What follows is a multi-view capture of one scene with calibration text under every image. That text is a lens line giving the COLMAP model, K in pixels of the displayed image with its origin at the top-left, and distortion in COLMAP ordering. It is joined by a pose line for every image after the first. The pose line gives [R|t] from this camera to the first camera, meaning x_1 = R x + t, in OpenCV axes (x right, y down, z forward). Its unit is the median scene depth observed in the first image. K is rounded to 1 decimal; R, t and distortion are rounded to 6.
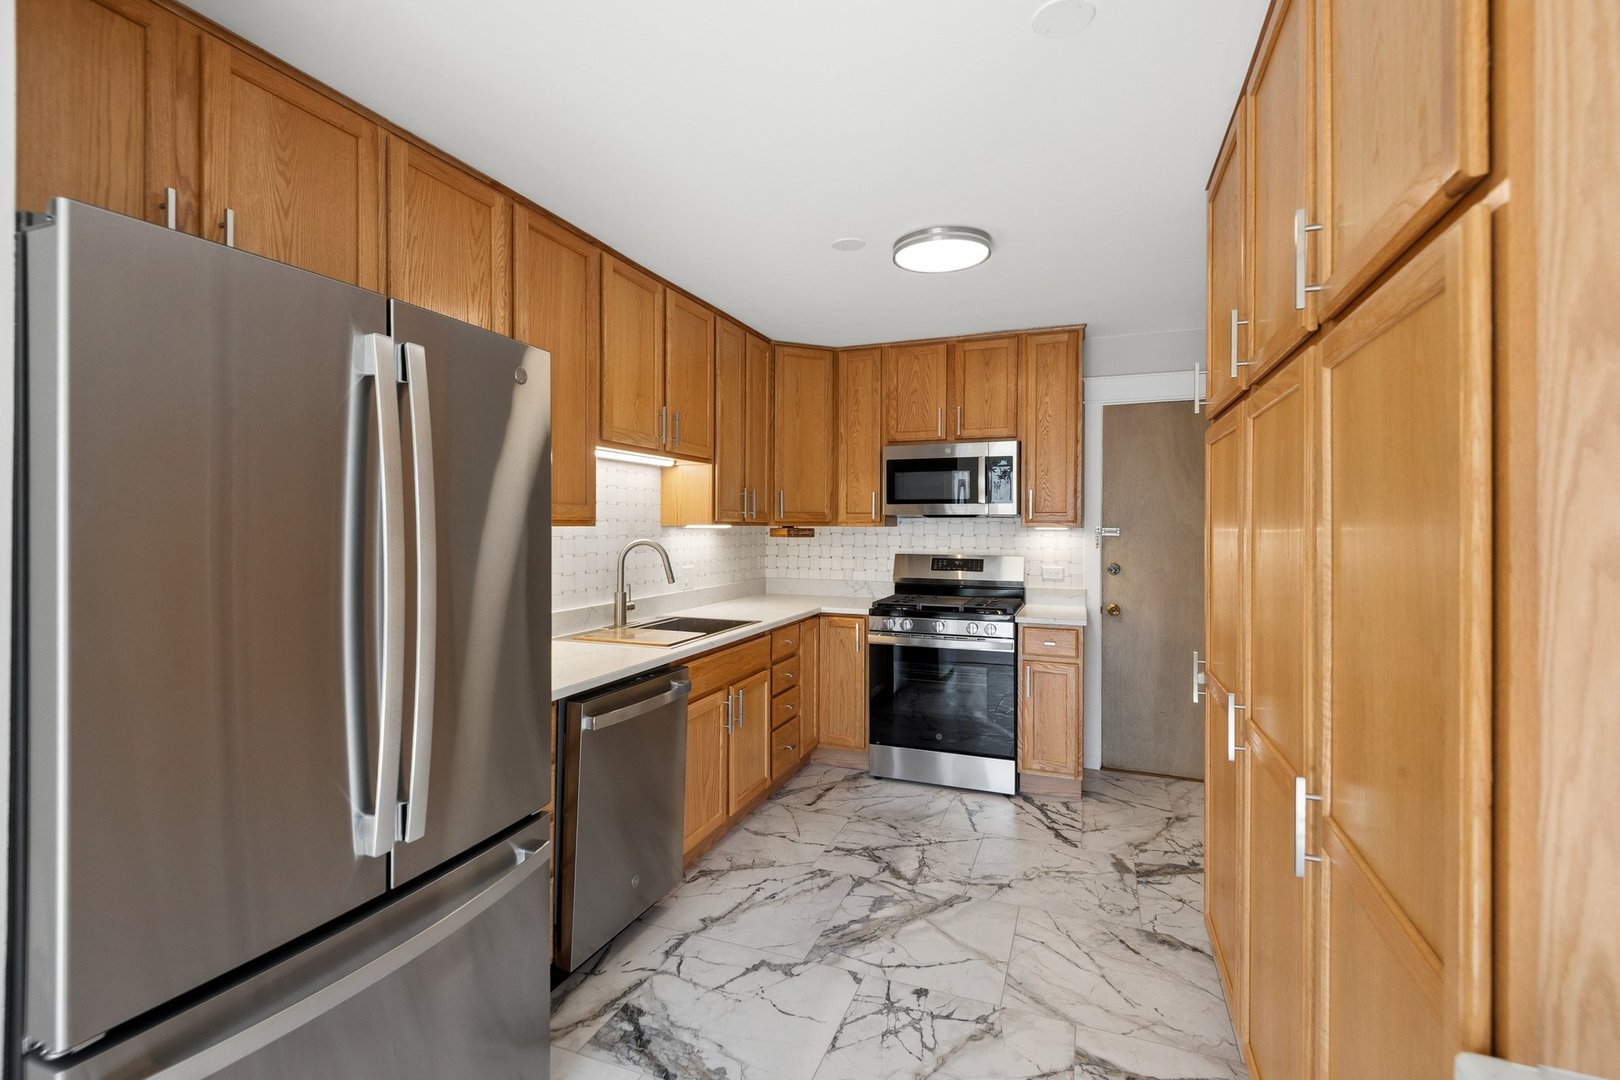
lens RADIAL K [[727.0, 0, 802.4], [0, 727.0, 517.3], [0, 0, 1]] dist [0.028349, -0.000423]
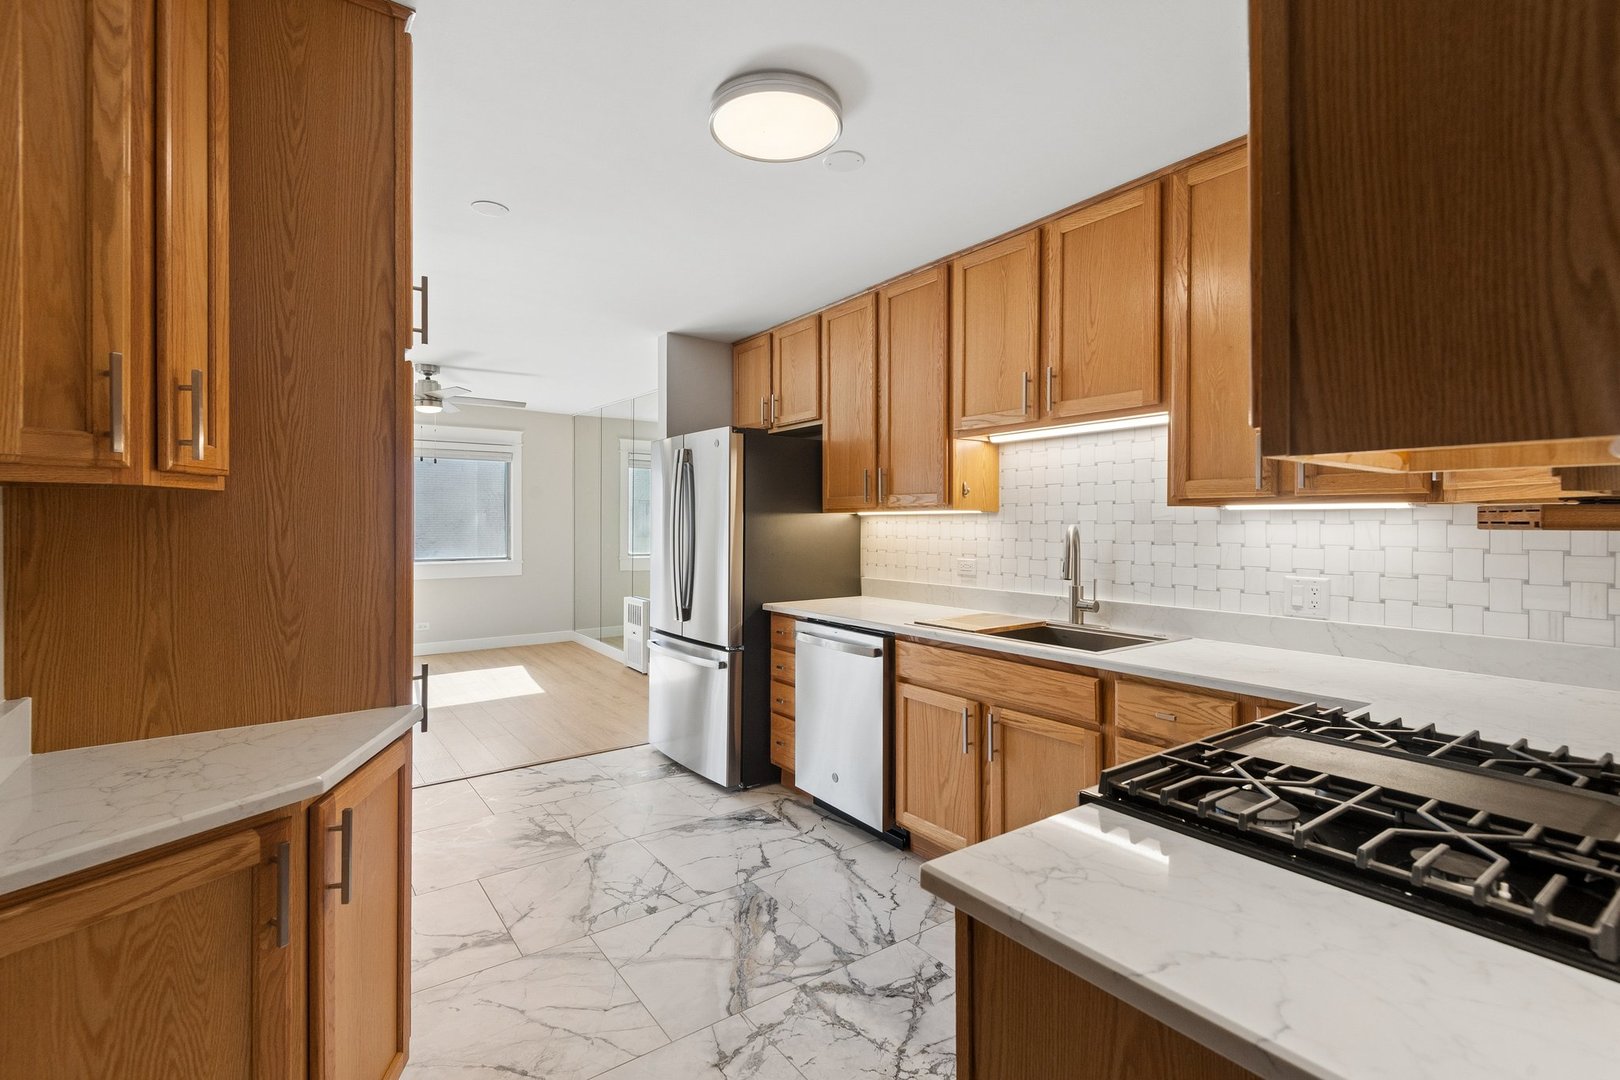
lens RADIAL K [[738.4, 0, 807.0], [0, 738.4, 532.6], [0, 0, 1]] dist [-0.000834, -0.000552]
pose [[-0.527715, 0.003098, -0.849416, 0.866783], [-0.002843, 0.999981, 0.005414, 0.047508], [0.849417, 0.005272, -0.527696, 1.560240]]
